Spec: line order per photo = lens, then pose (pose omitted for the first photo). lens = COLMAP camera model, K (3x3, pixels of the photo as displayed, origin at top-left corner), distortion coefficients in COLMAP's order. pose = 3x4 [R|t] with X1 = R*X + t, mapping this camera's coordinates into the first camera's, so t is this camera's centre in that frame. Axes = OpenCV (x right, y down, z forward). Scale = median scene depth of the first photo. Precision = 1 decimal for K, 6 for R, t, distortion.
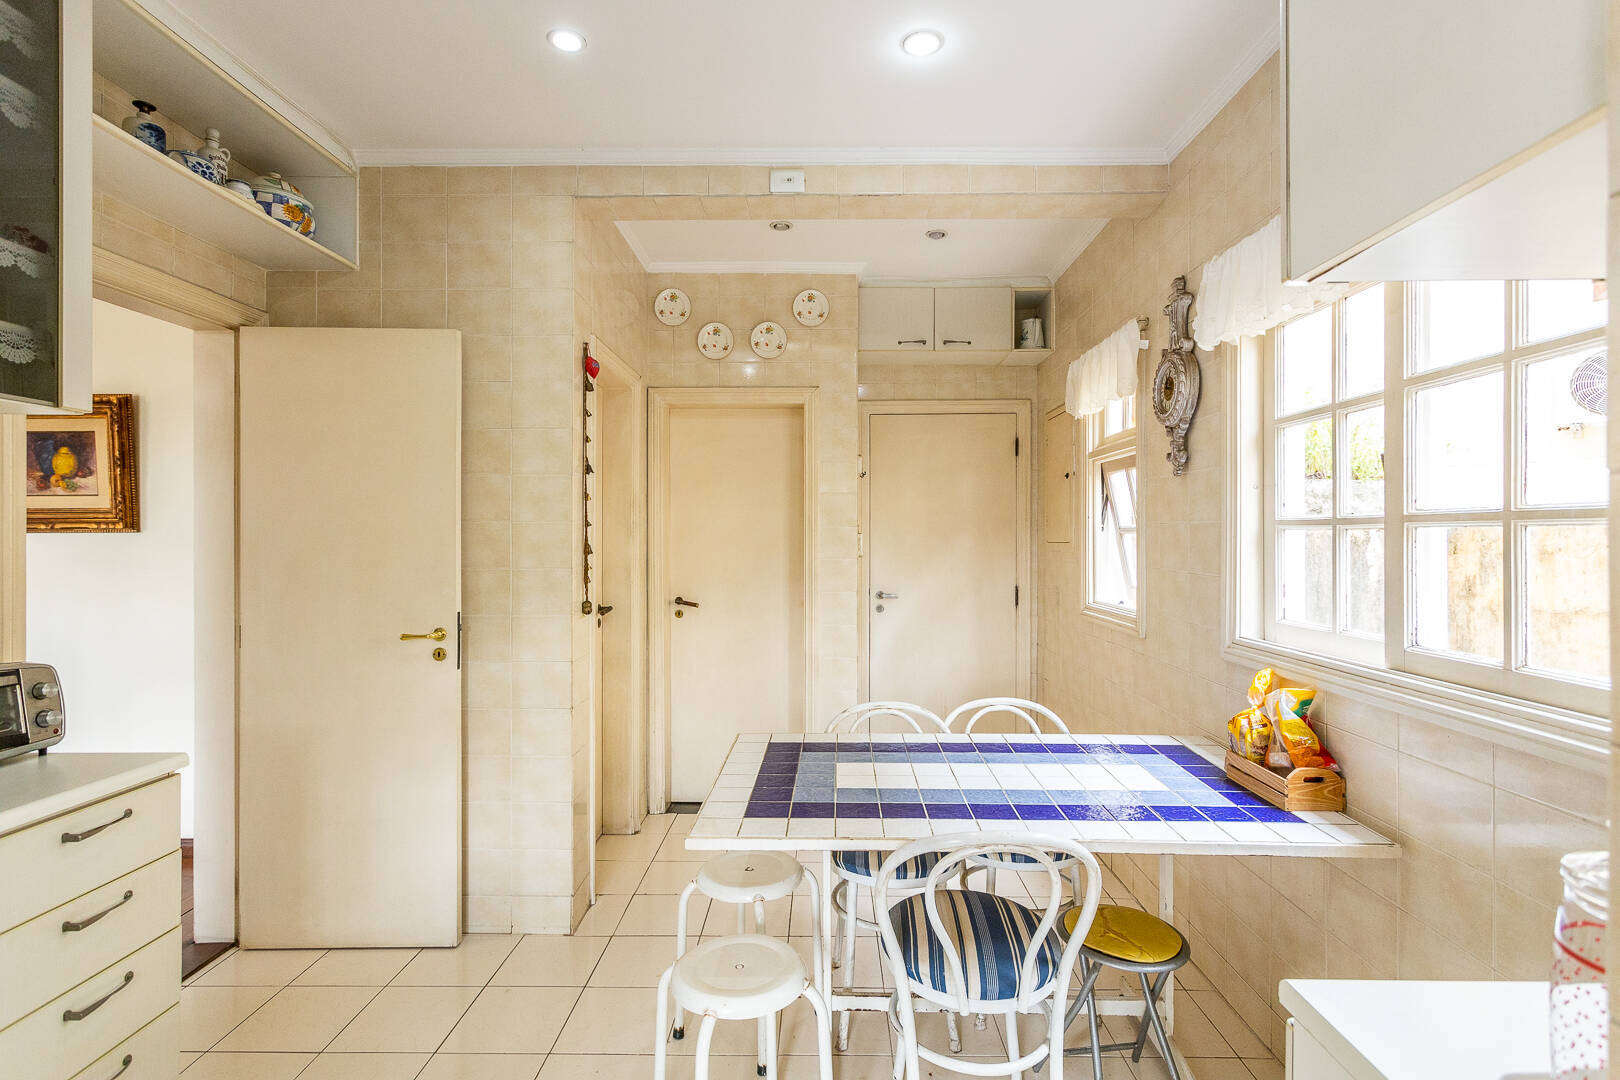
lens RADIAL K [[761.3, 0, 807.7], [0, 761.3, 537.1], [0, 0, 1]] dist [0.003519, 0.001345]
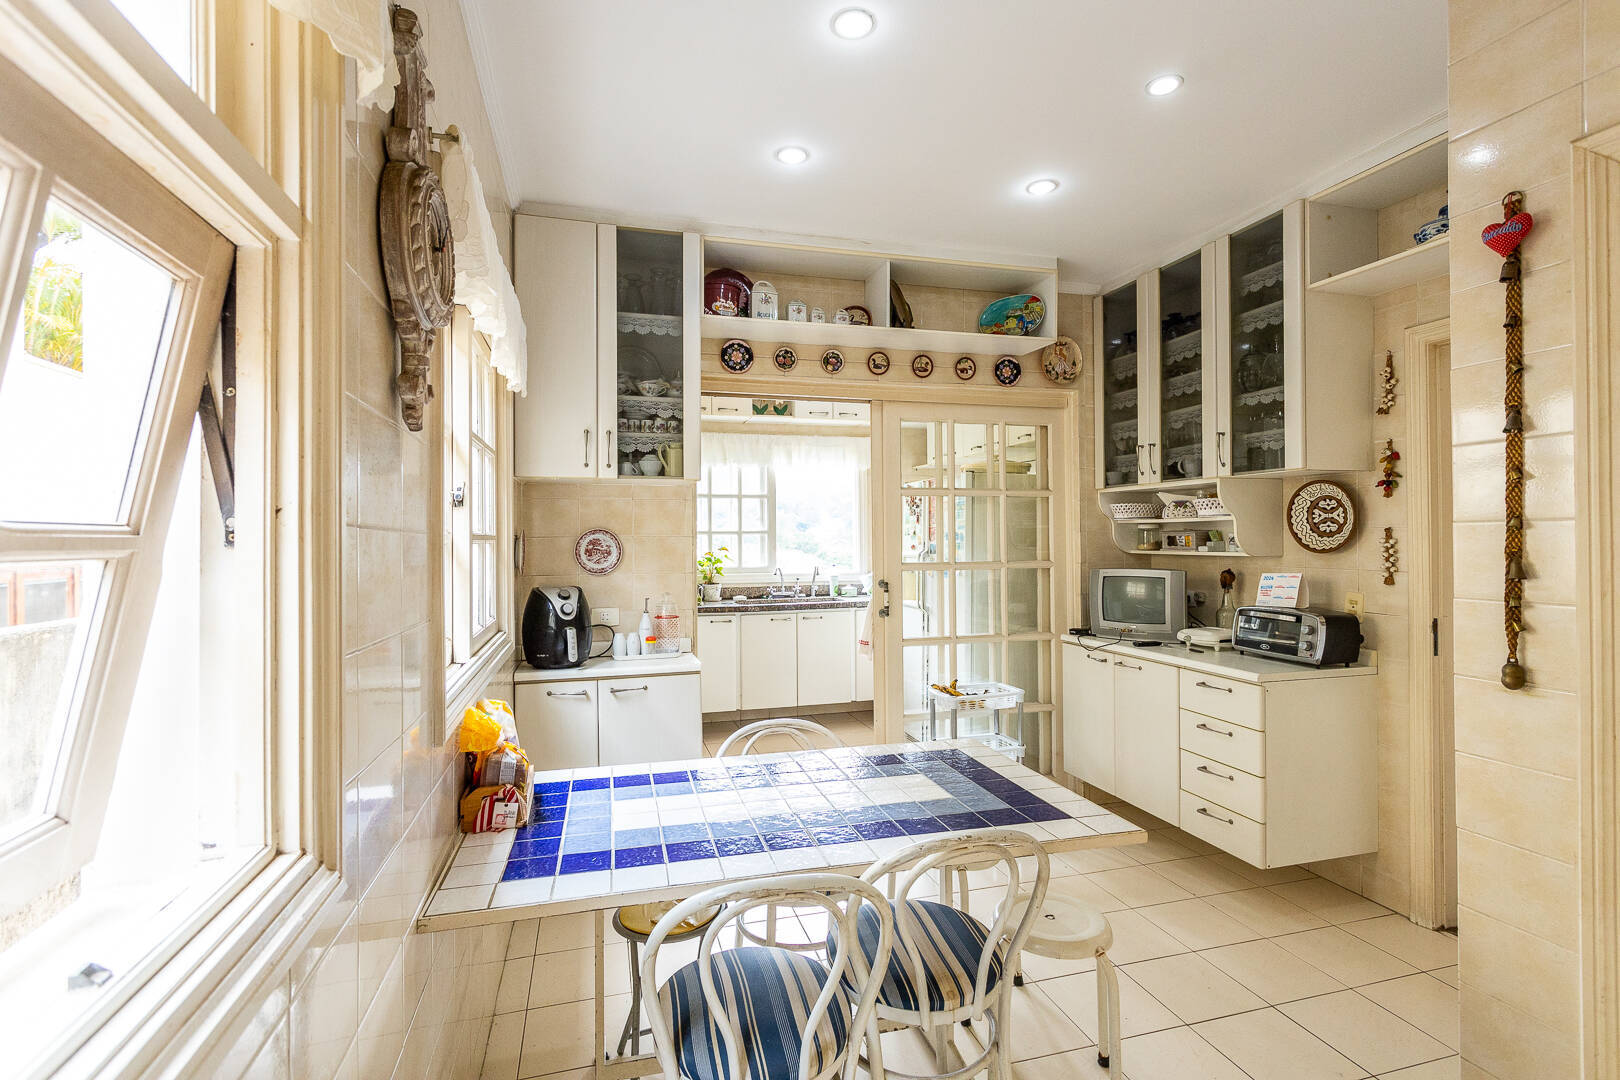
lens RADIAL K [[761.3, 0, 807.7], [0, 761.3, 537.1], [0, 0, 1]] dist [0.003519, 0.001345]
pose [[-0.958261, 0.004965, -0.285850, 0.505482], [0.006453, 0.999970, -0.004263, -0.010947], [0.285821, -0.005929, -0.958265, 2.000044]]
